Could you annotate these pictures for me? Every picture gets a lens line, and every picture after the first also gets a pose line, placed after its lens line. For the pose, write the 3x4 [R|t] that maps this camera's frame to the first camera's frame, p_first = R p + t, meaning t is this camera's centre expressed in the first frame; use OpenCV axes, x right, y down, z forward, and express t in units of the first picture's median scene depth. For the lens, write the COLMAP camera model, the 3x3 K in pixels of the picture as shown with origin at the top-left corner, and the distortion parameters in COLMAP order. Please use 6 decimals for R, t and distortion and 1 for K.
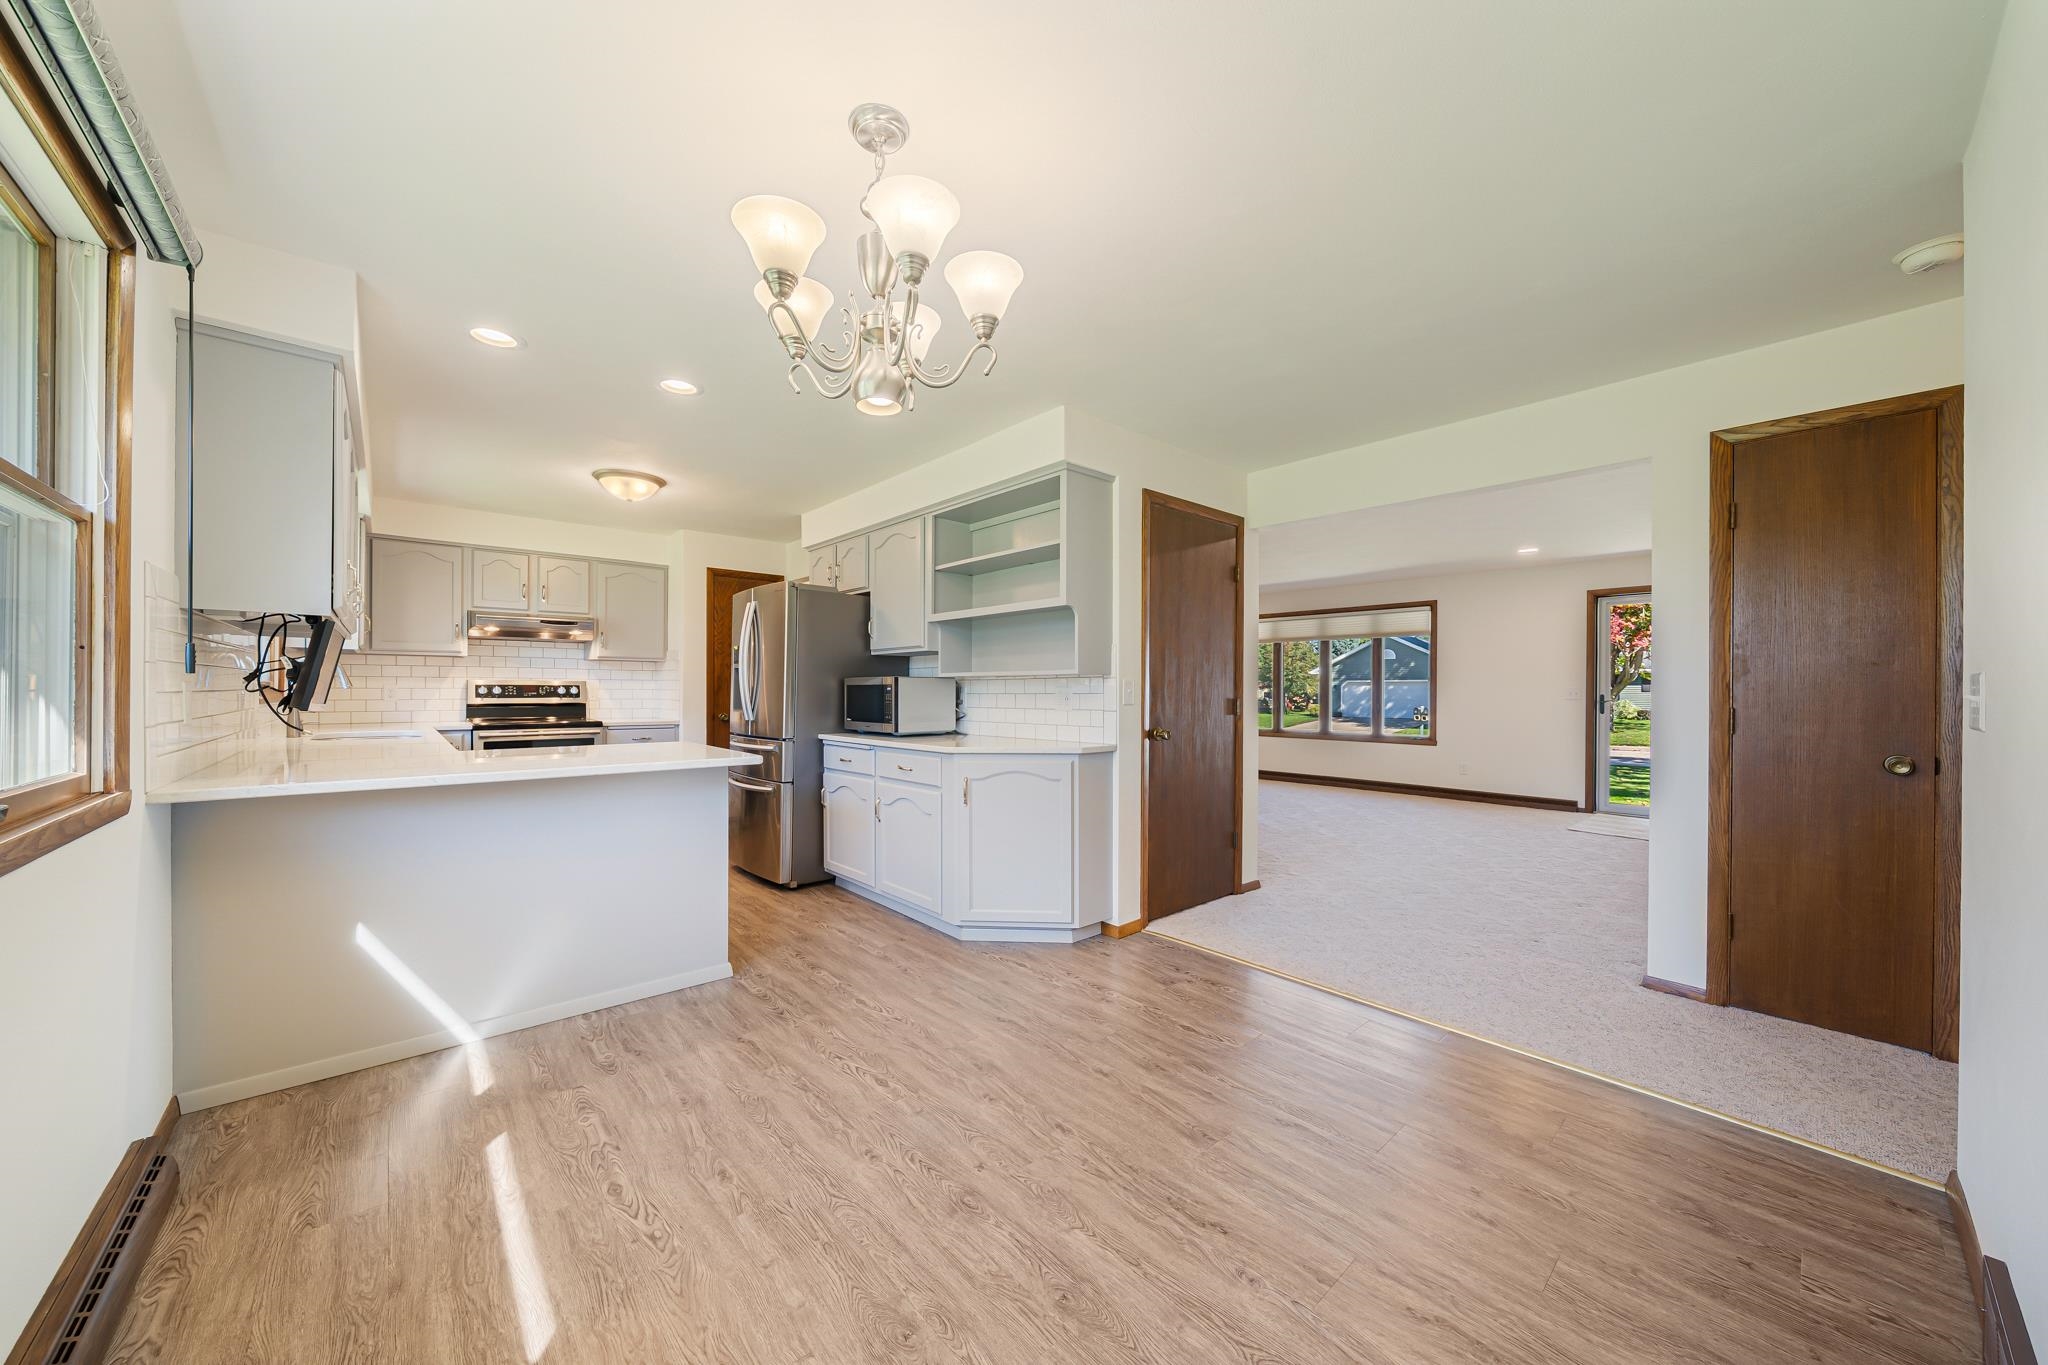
lens RADIAL K [[710.8, 0, 1014.5], [0, 710.8, 688.9], [0, 0, 1]] dist [-0.007495, -0.000498]
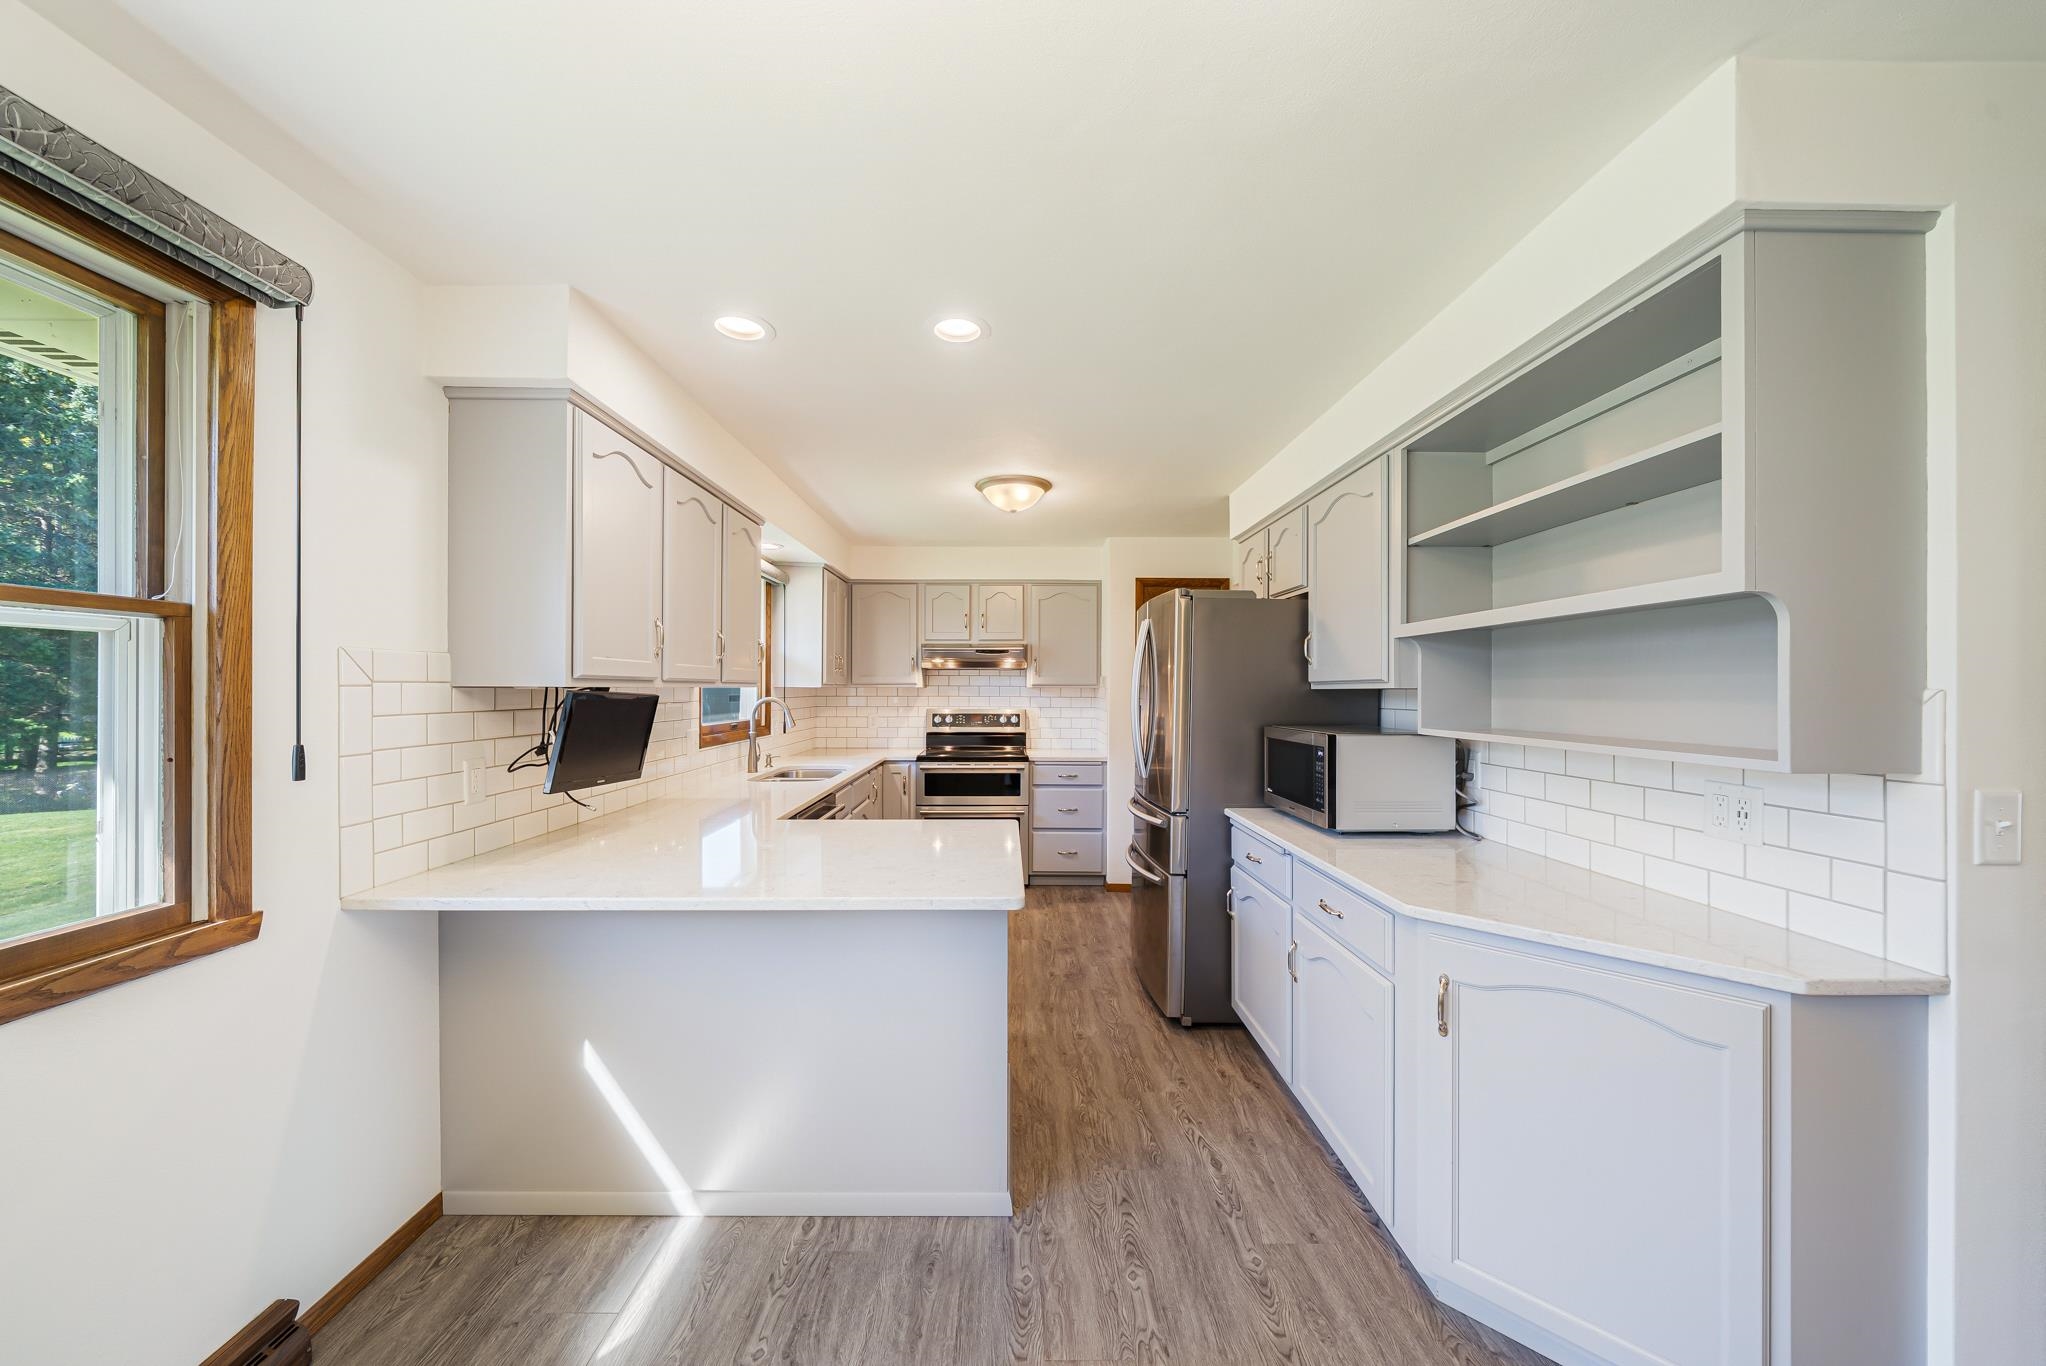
lens RADIAL K [[710.1, 0, 1017.3], [0, 710.1, 691.2], [0, 0, 1]] dist [-0.007495, -0.000498]
pose [[0.758547, 0.000791, -0.651618, 0.017551], [0.000678, 0.999998, 0.002004, -0.051771], [0.651618, -0.001962, 0.758545, 0.361968]]
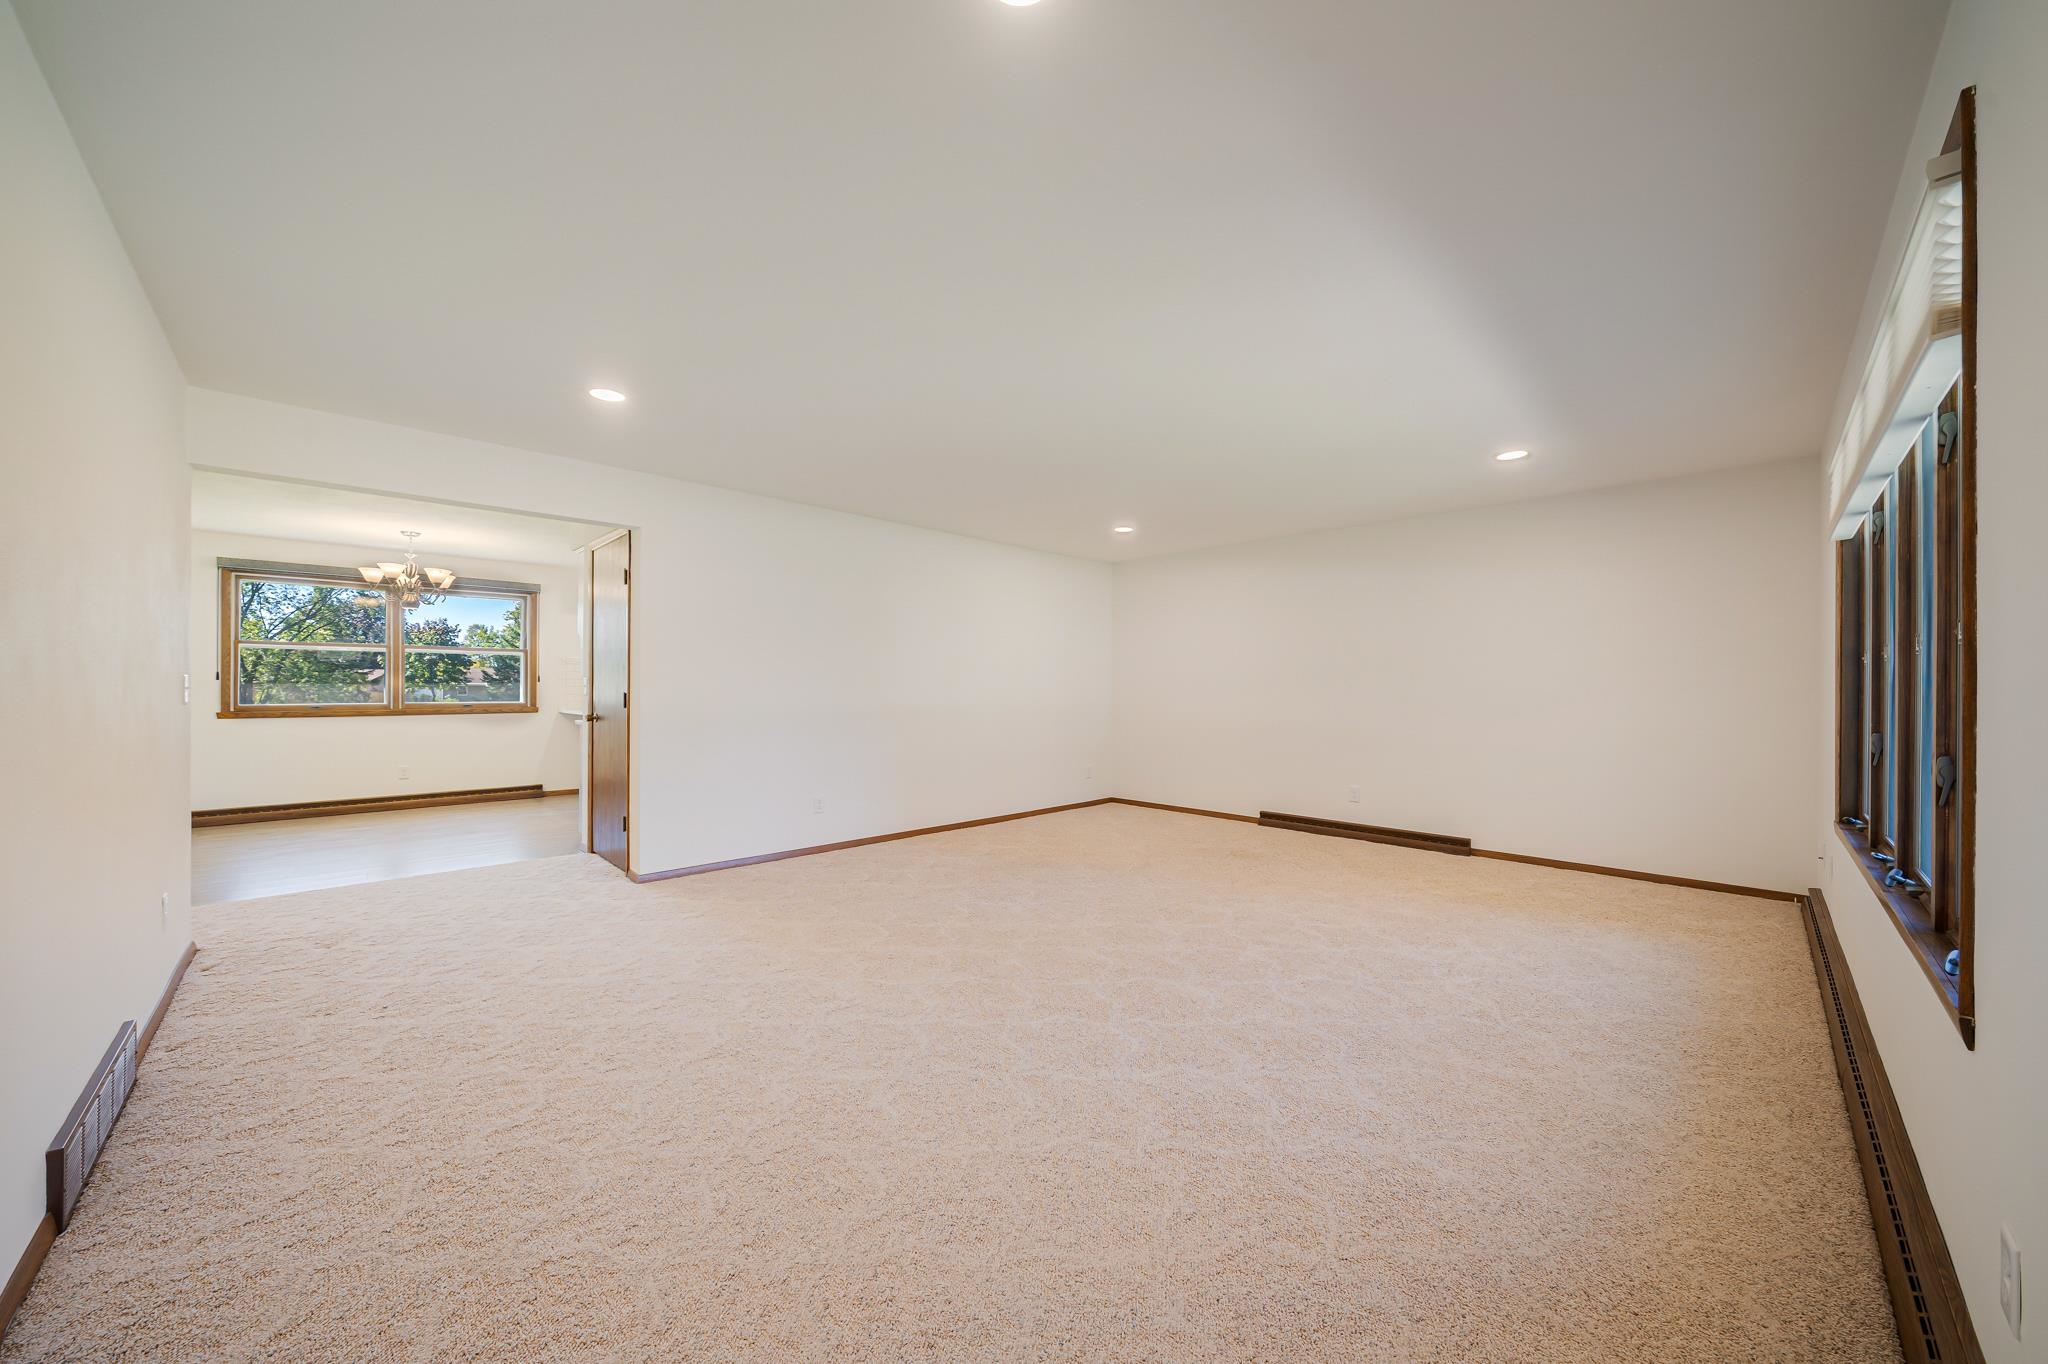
lens RADIAL K [[710.8, 0, 1024.2], [0, 710.8, 681.0], [0, 0, 1]] dist [-0.007495, -0.000498]
pose [[0.052727, -0.004919, -0.998597, 4.947721], [-0.002453, 0.999984, -0.005055, 0.109877], [0.998606, 0.002716, 0.052714, 4.543447]]
